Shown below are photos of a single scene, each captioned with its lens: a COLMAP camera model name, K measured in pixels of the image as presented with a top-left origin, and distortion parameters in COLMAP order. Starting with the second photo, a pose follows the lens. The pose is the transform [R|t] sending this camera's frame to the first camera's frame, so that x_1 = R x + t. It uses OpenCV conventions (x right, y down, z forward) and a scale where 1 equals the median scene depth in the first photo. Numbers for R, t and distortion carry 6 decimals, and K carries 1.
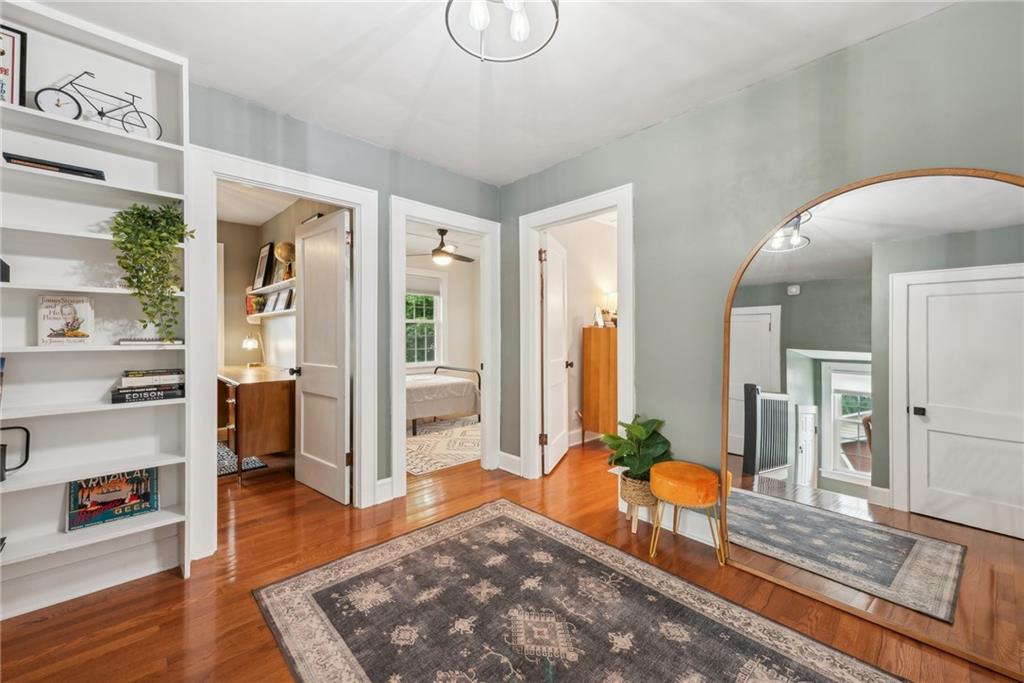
lens RADIAL K [[407.7, 0, 511.1], [0, 407.7, 337.2], [0, 0, 1]] dist [0.011670, -0.000897]
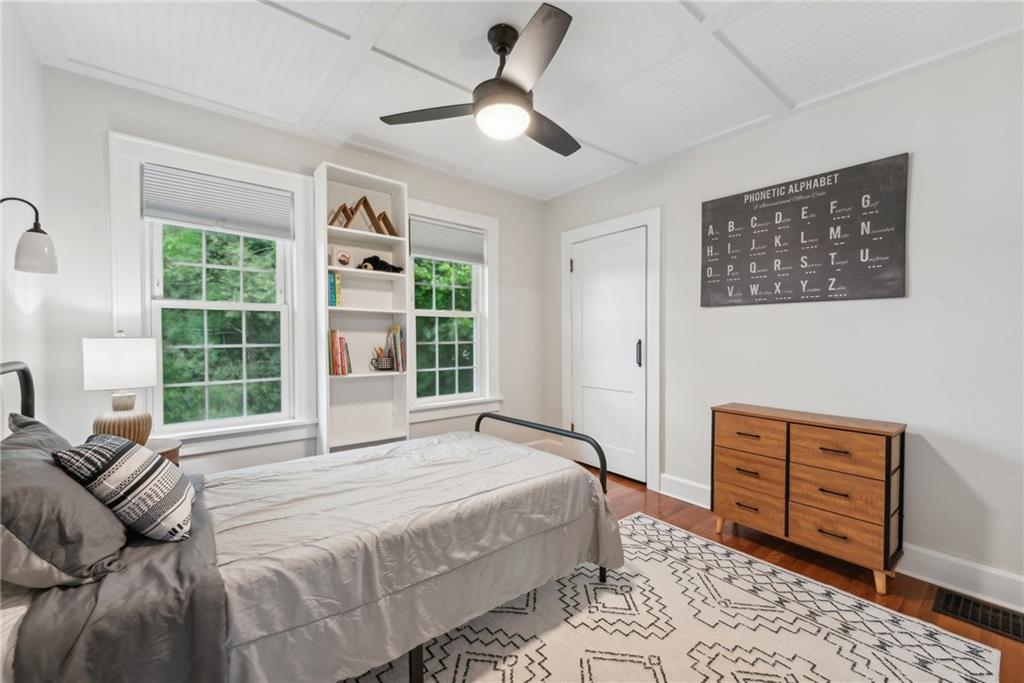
lens RADIAL K [[407.7, 0, 512.9], [0, 407.7, 345.6], [0, 0, 1]] dist [0.011670, -0.000897]
pose [[0.997262, 0.003254, -0.073872, -0.103114], [-0.003159, 0.999994, 0.001399, -0.000820], [0.073876, -0.001161, 0.997267, 0.503607]]
